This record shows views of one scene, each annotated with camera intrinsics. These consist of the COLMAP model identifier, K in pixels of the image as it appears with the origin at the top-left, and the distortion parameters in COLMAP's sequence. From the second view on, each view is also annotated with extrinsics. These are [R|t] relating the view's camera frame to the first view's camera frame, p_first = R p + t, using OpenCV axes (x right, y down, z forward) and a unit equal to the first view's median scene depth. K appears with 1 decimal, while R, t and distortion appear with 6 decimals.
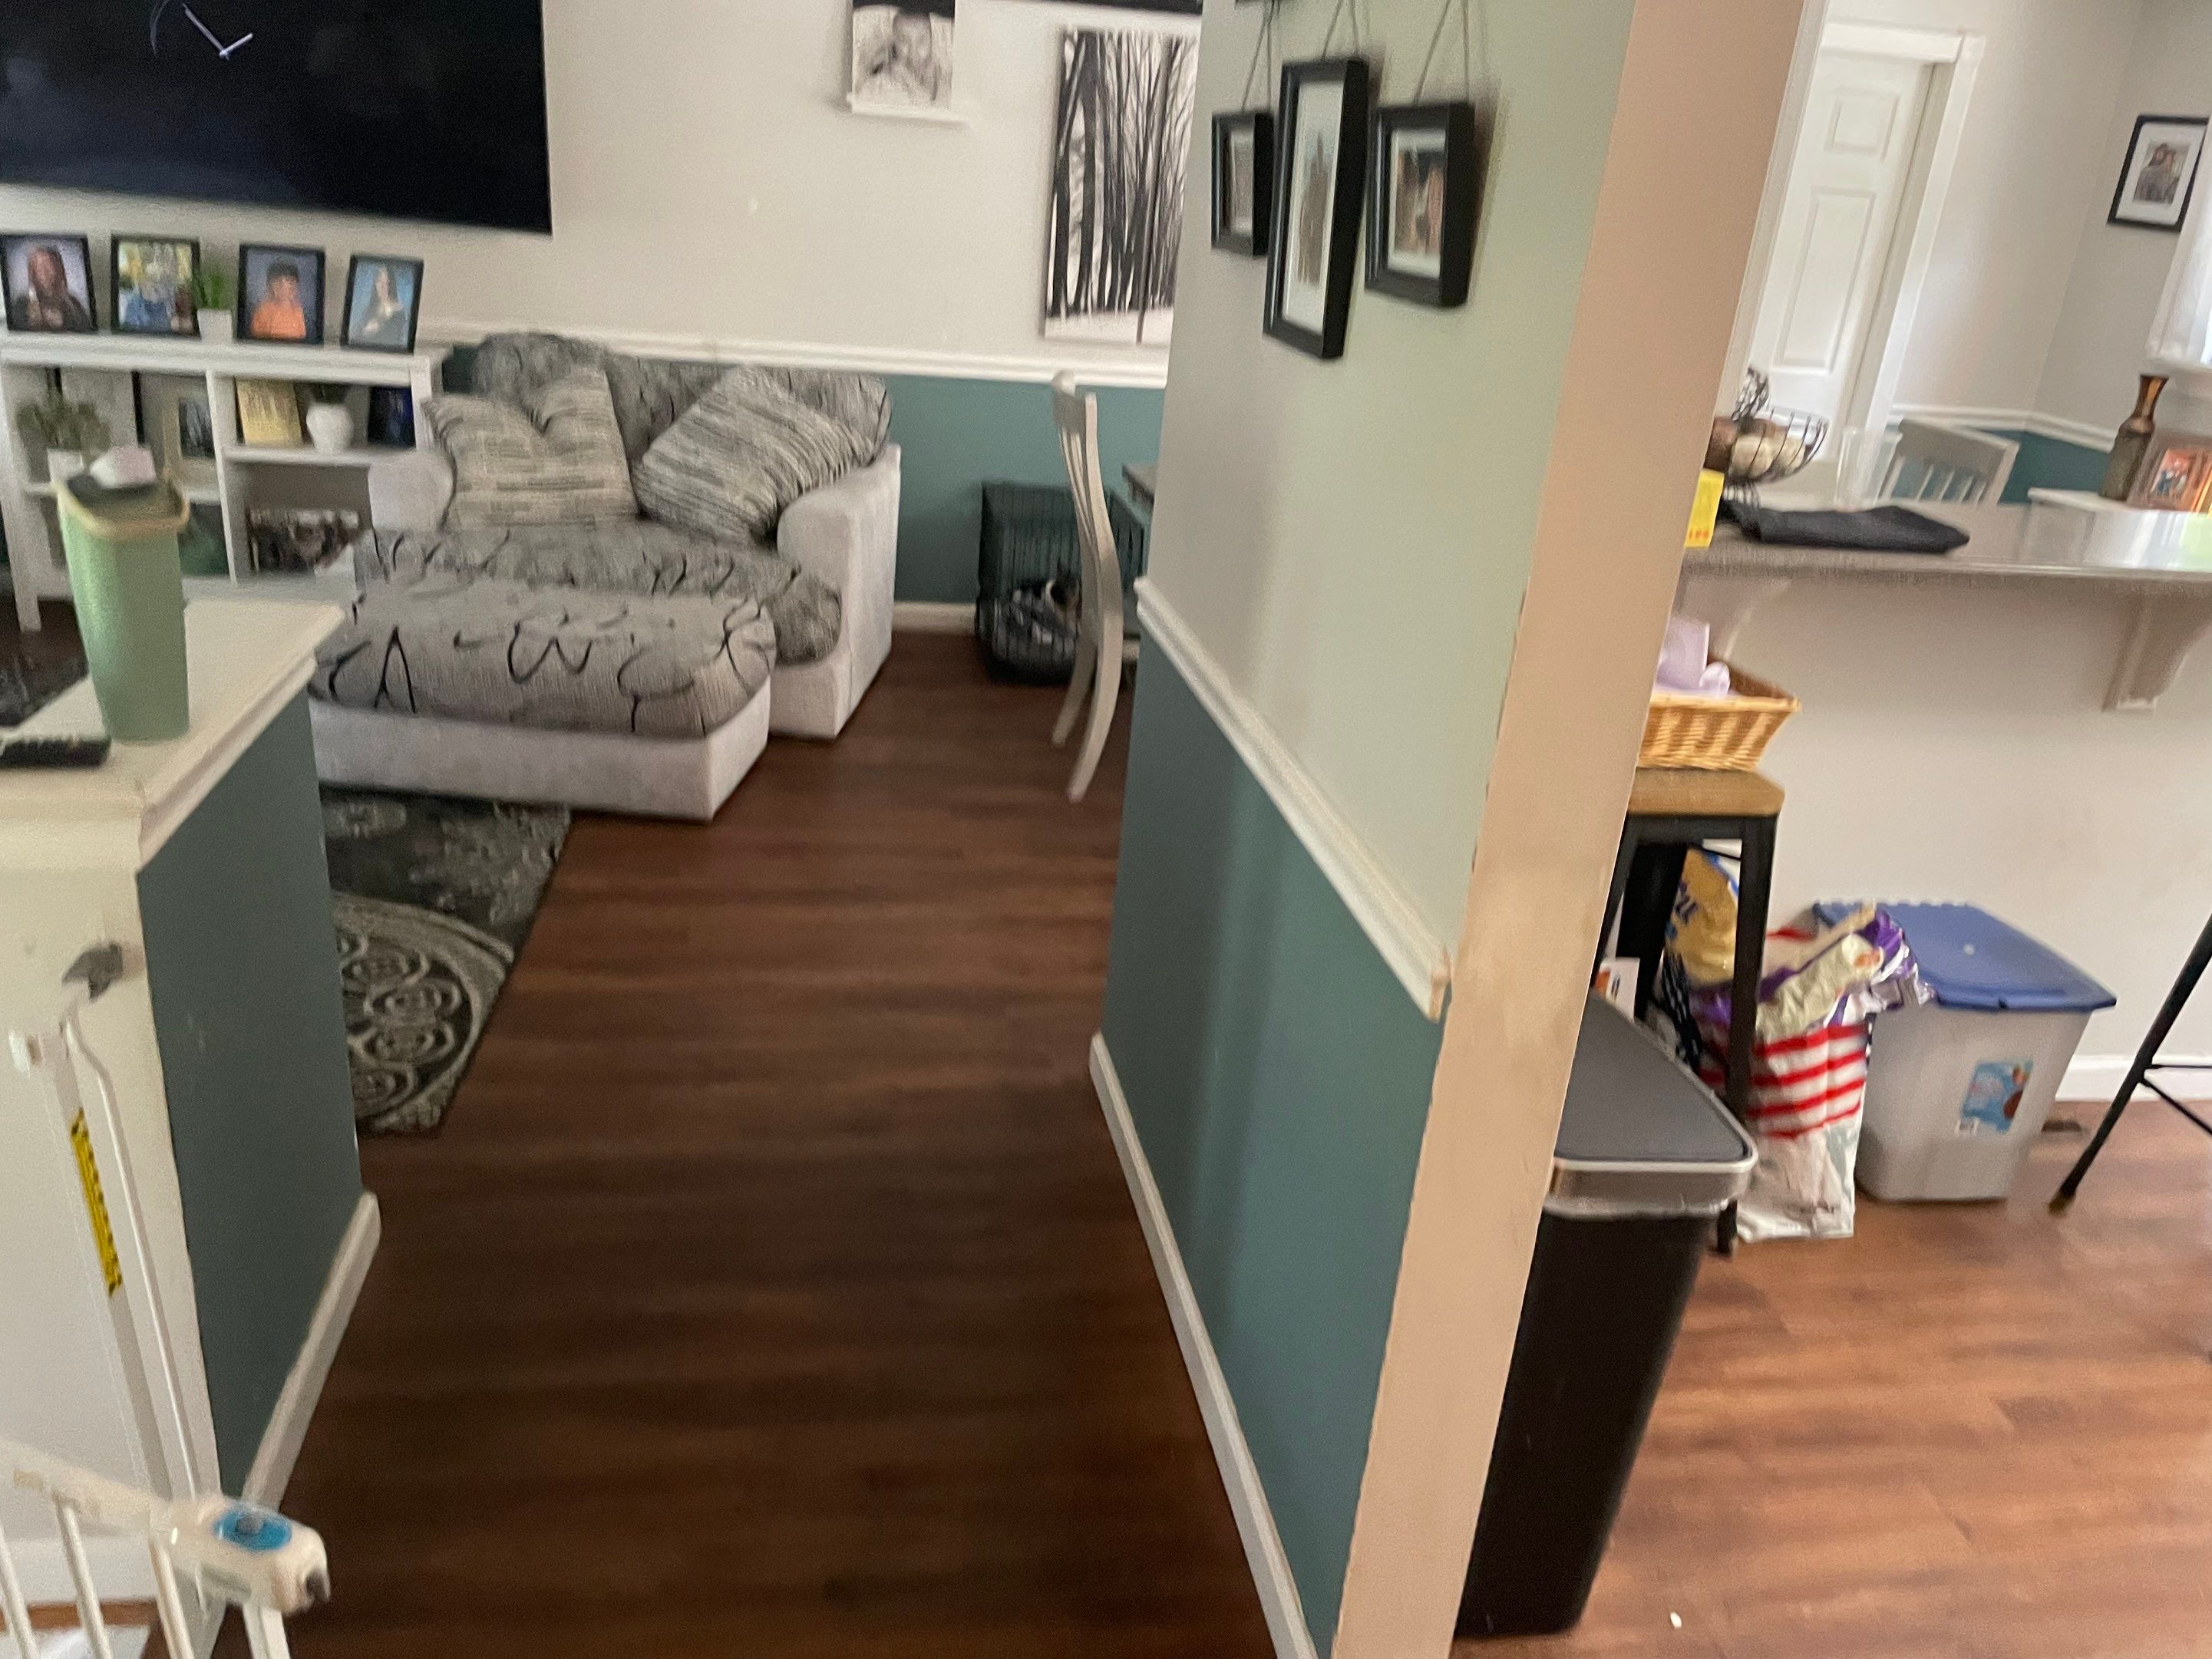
lens RADIAL K [[1667.7, 0, 1083.9], [0, 1667.7, 818.7], [0, 0, 1]] dist [0.098570, -0.126159]
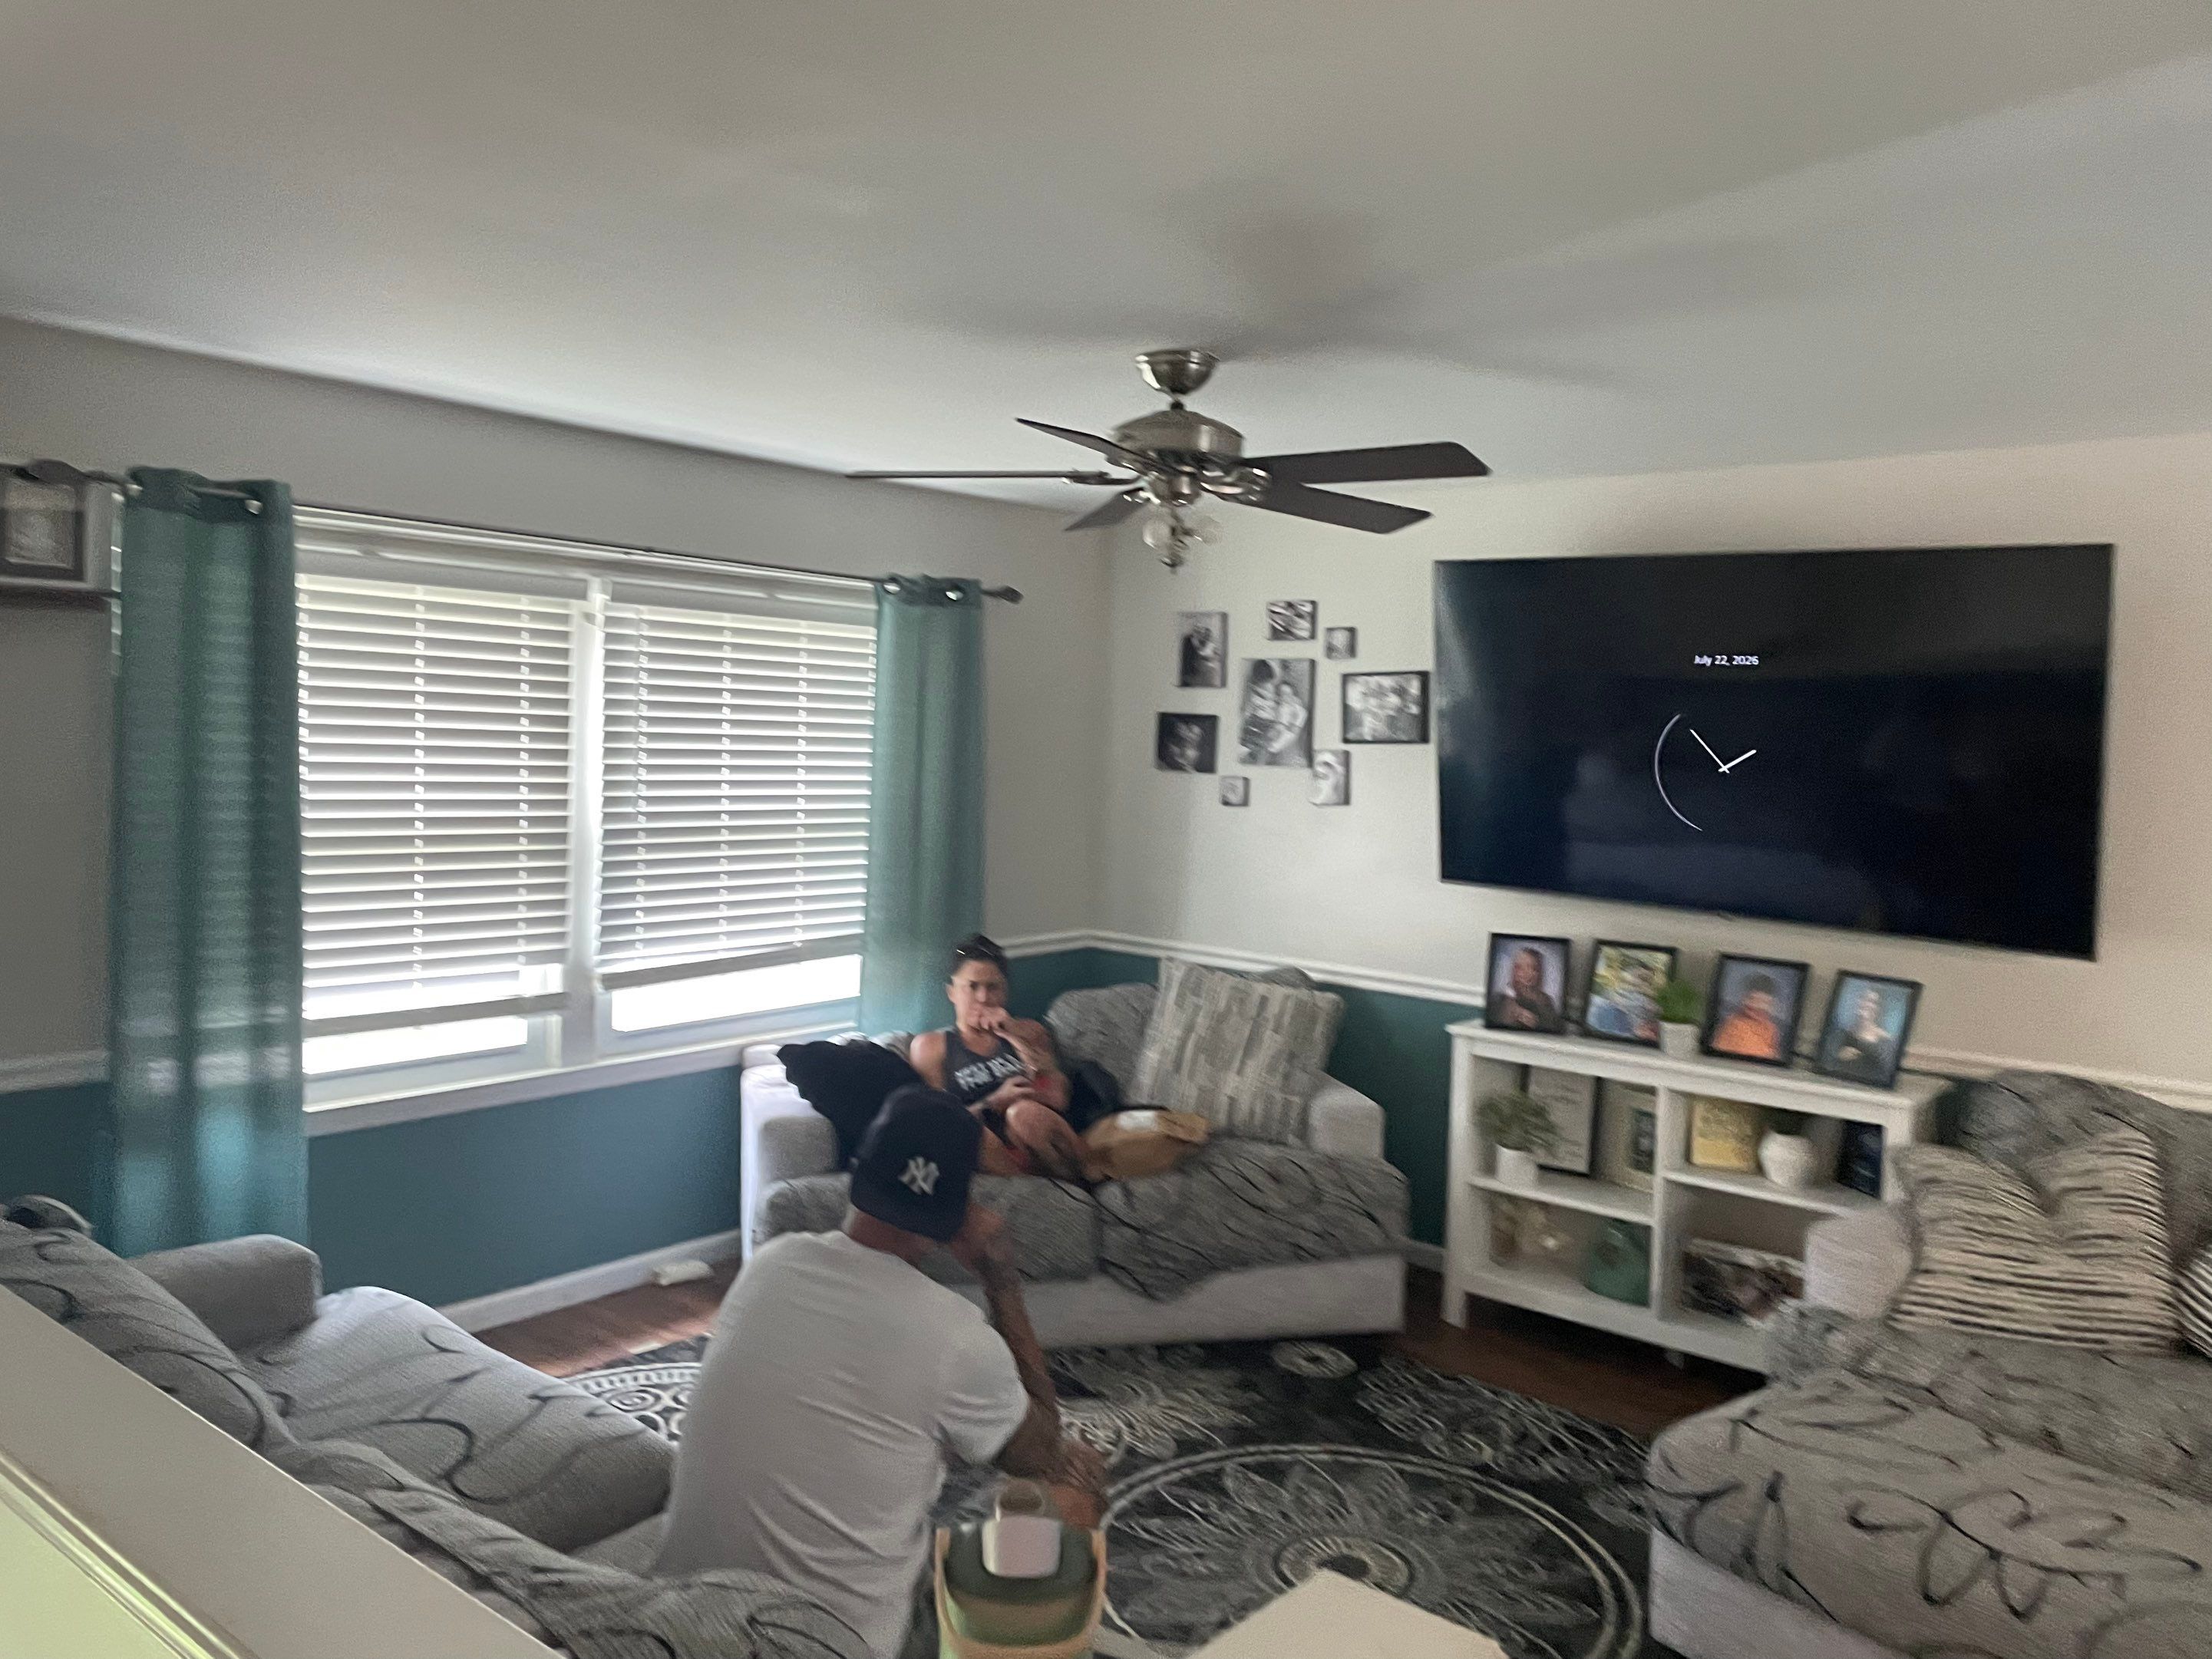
lens RADIAL K [[1661.9, 0, 1085.6], [0, 1661.9, 791.1], [0, 0, 1]] dist [0.098107, -0.129058]
pose [[0.648907, -0.026331, -0.760412, -0.018538], [-0.258241, 0.932456, -0.252662, -0.101607], [0.715703, 0.360324, 0.598277, 0.170711]]
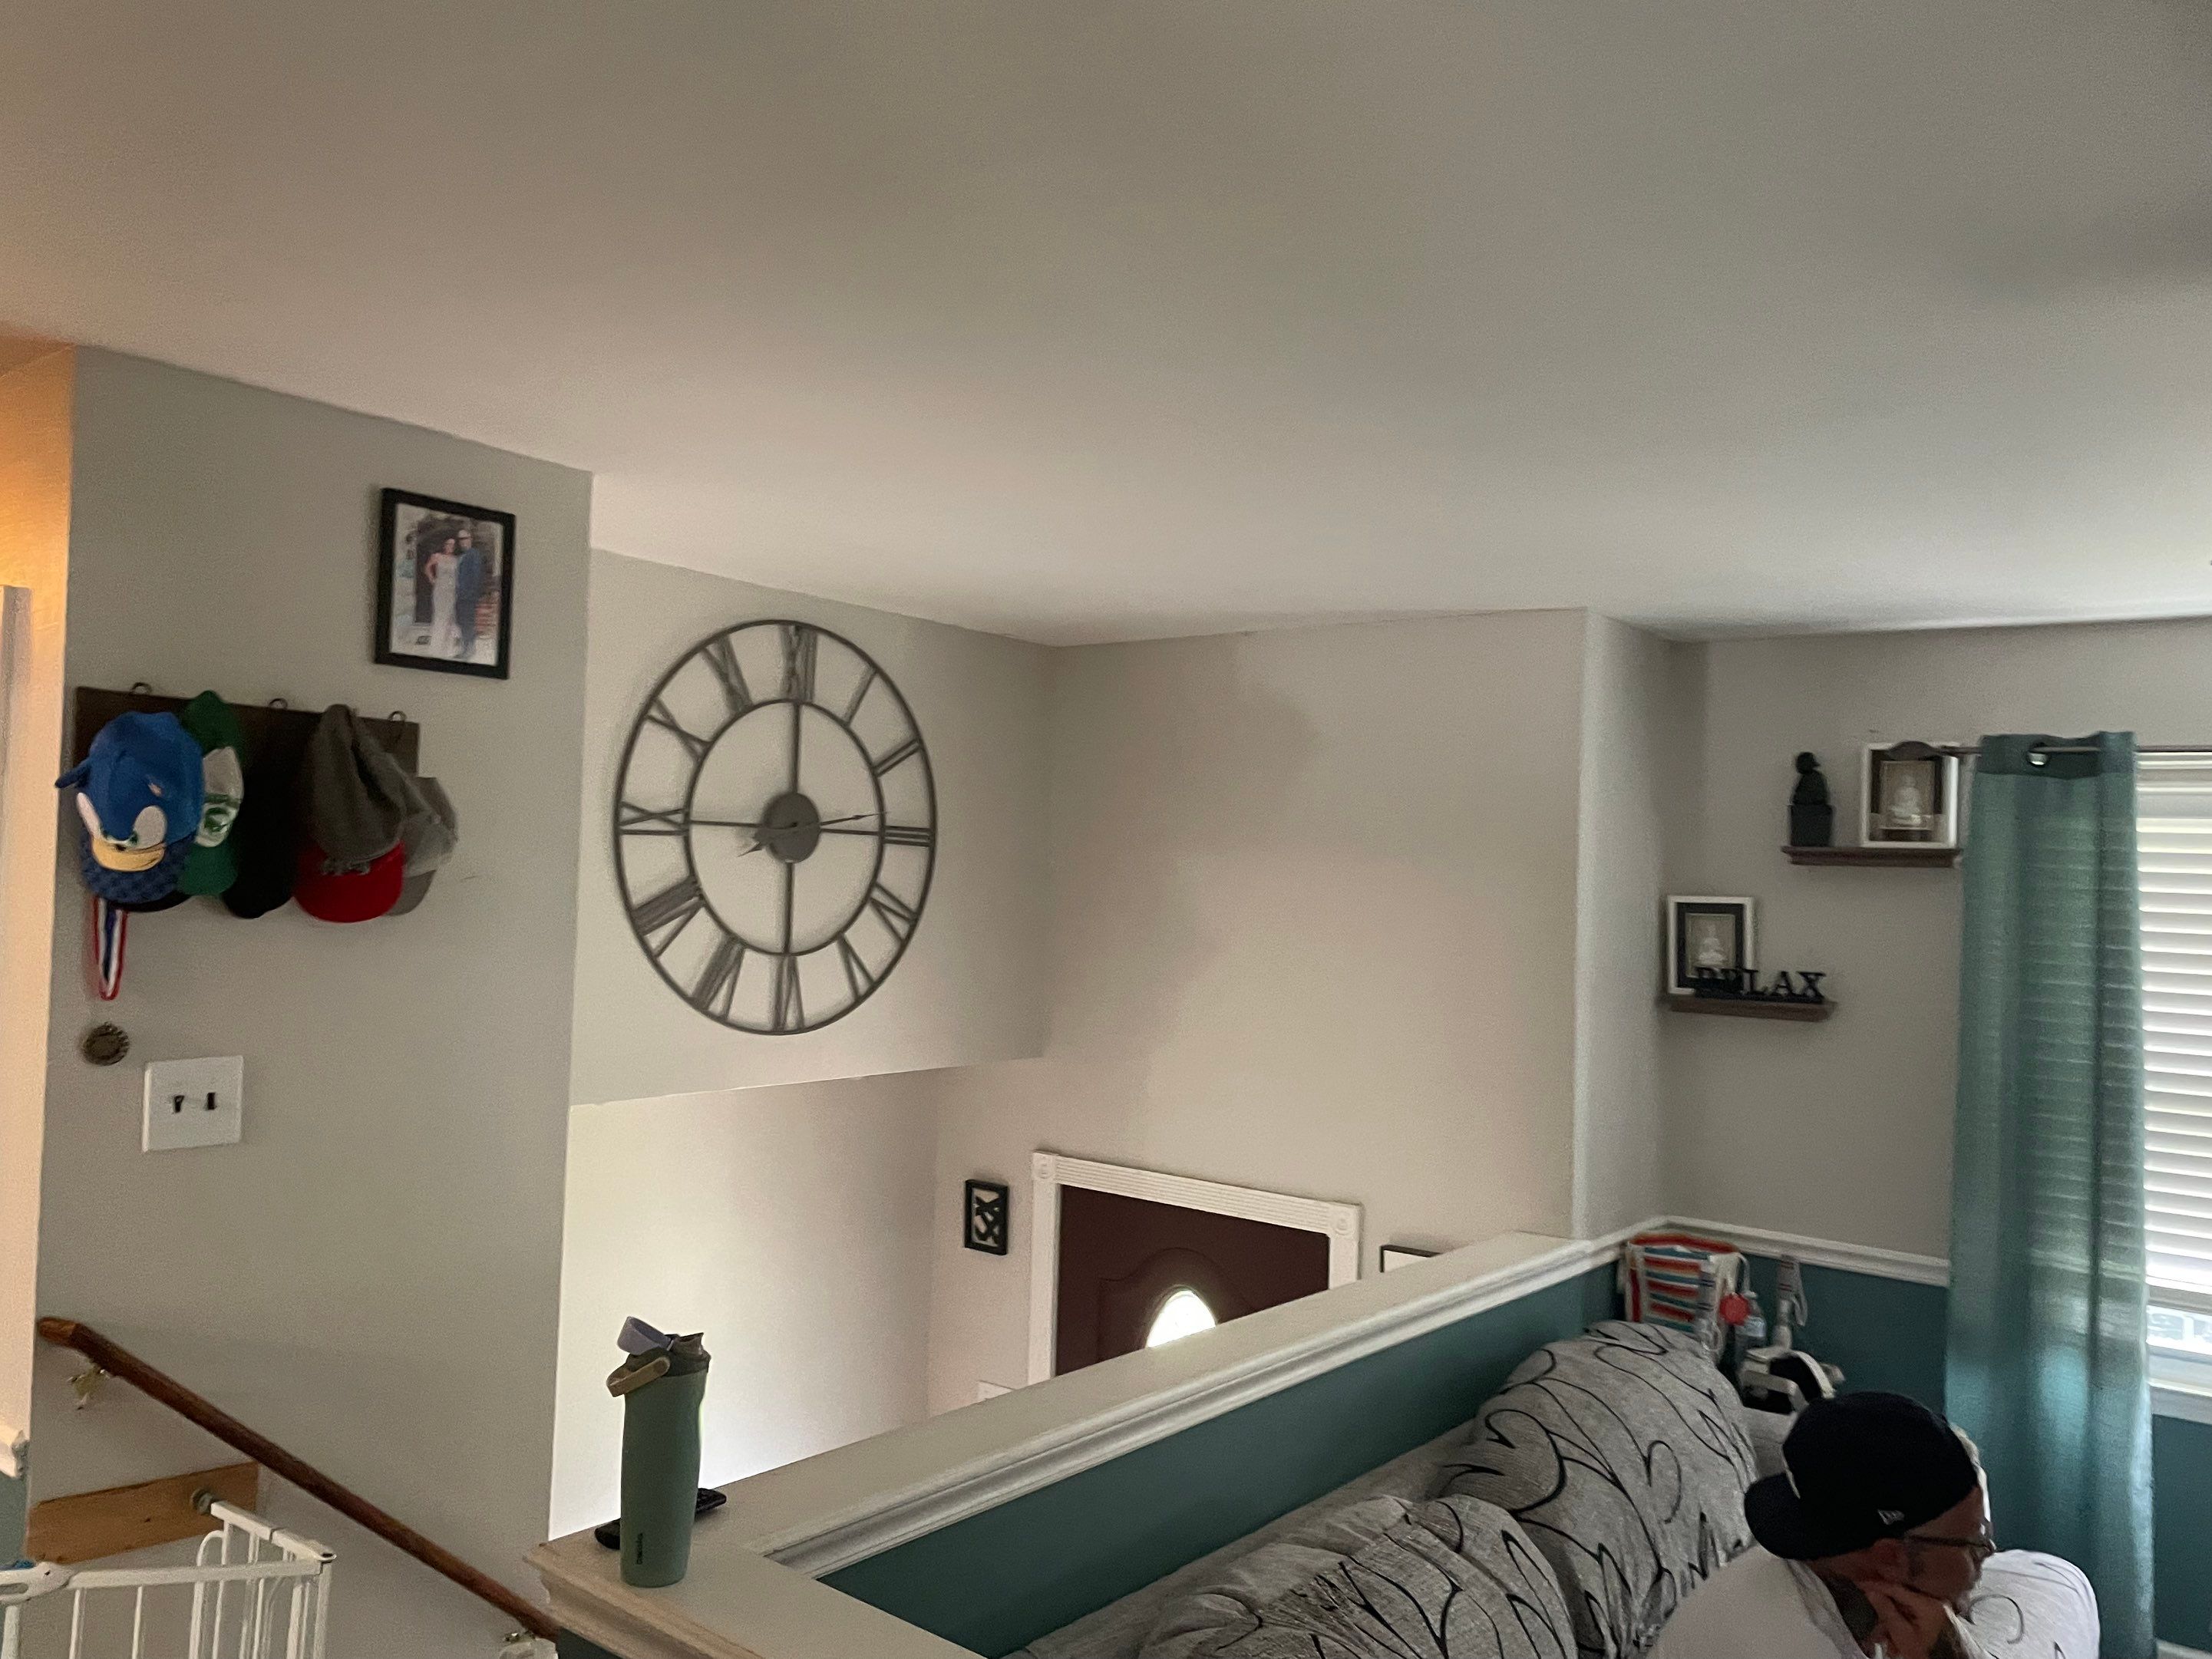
lens RADIAL K [[1663.5, 0, 1080.1], [0, 1663.5, 830.4], [0, 0, 1]] dist [0.099899, -0.127872]
pose [[-0.737757, -0.126024, -0.663199, 0.023438], [-0.333643, 0.922114, 0.195927, -0.285565], [0.586854, 0.365818, -0.722343, 0.619999]]
